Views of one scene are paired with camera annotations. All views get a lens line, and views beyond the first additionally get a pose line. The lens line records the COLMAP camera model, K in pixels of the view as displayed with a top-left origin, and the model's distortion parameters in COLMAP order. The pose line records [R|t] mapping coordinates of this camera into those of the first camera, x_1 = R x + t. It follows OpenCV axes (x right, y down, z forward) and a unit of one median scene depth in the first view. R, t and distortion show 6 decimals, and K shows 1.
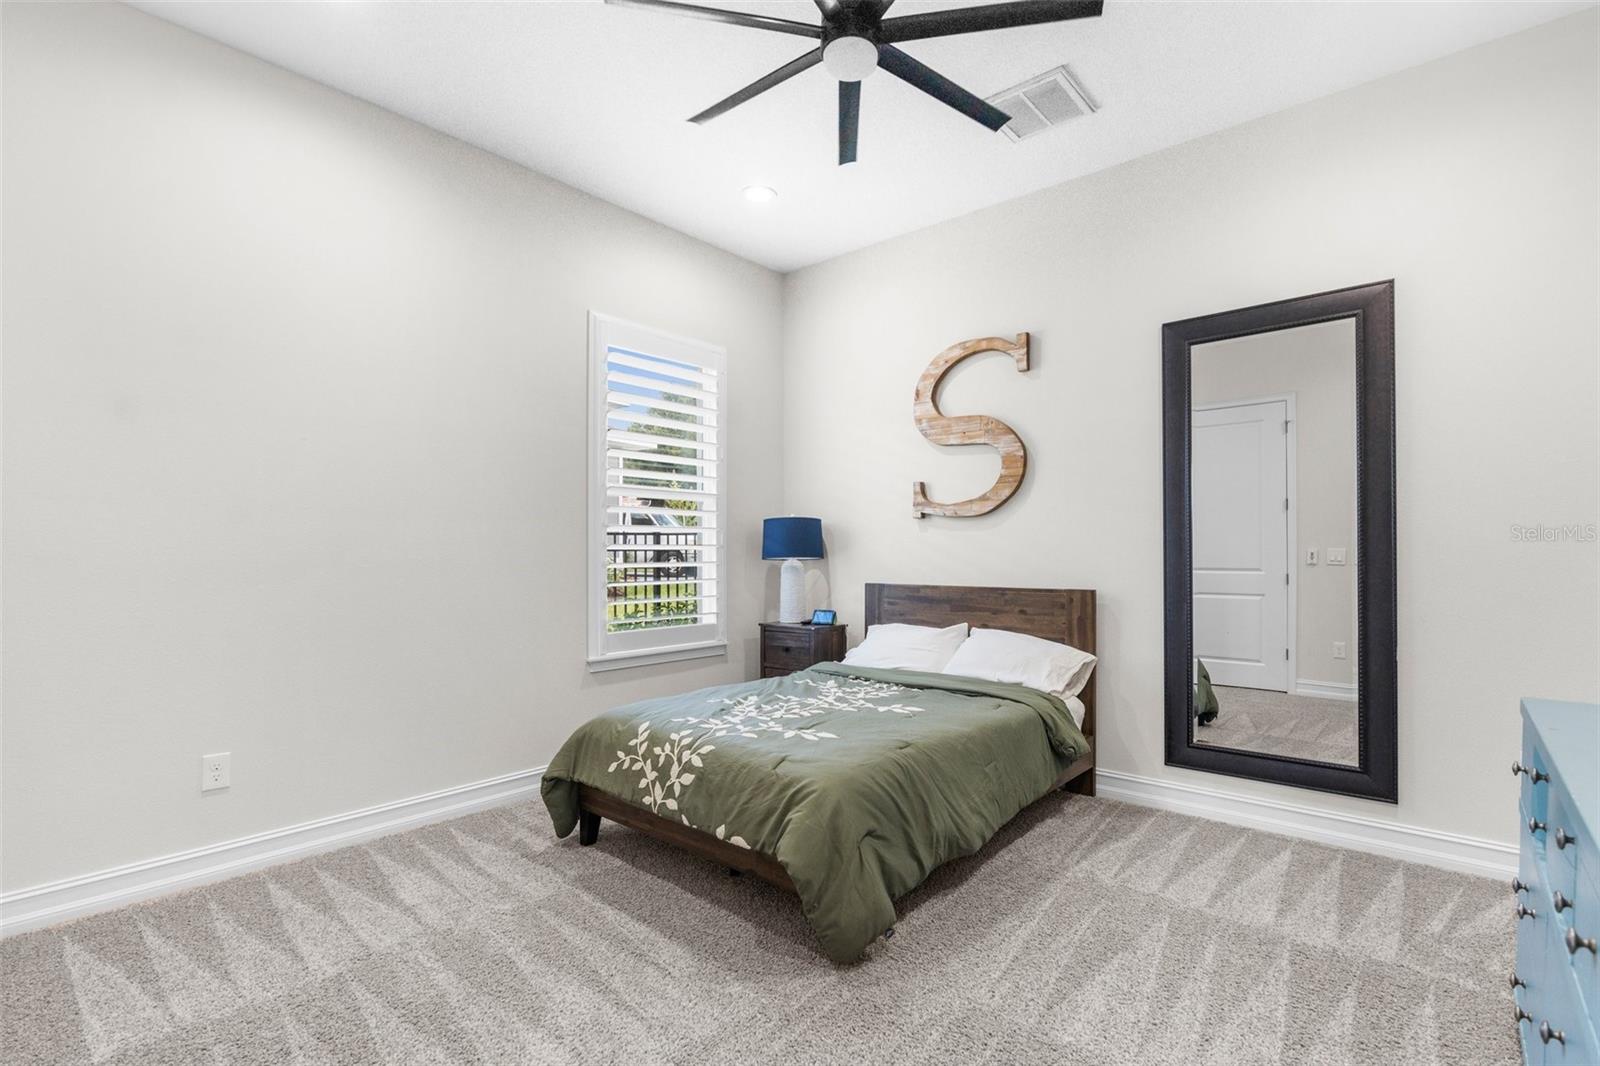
lens RADIAL K [[752.4, 0, 811.5], [0, 752.4, 543.7], [0, 0, 1]] dist [-0.003727, 0.000891]
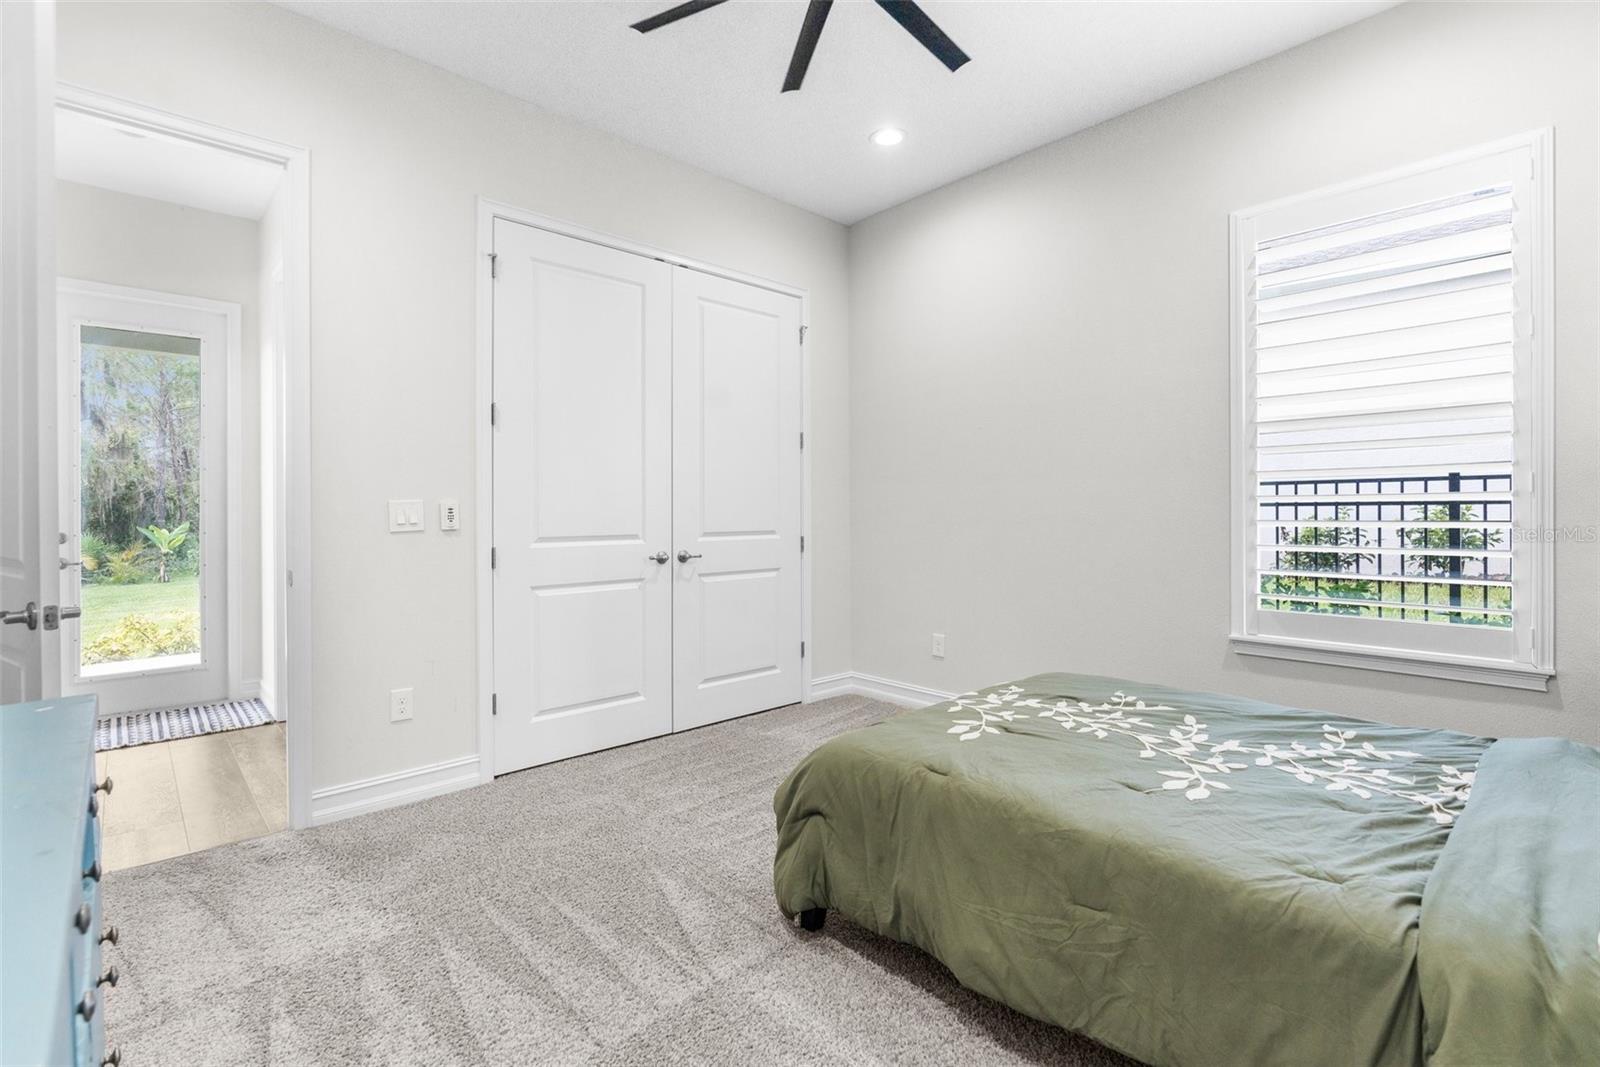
lens RADIAL K [[723.7, 0, 800.4], [0, 723.7, 513.4], [0, 0, 1]] dist [-0.000492, -0.000036]
pose [[-0.112430, 0.003746, -0.993653, 0.559446], [0.017383, 0.999847, 0.001802, 0.008980], [0.993508, -0.017070, -0.112478, 0.632373]]
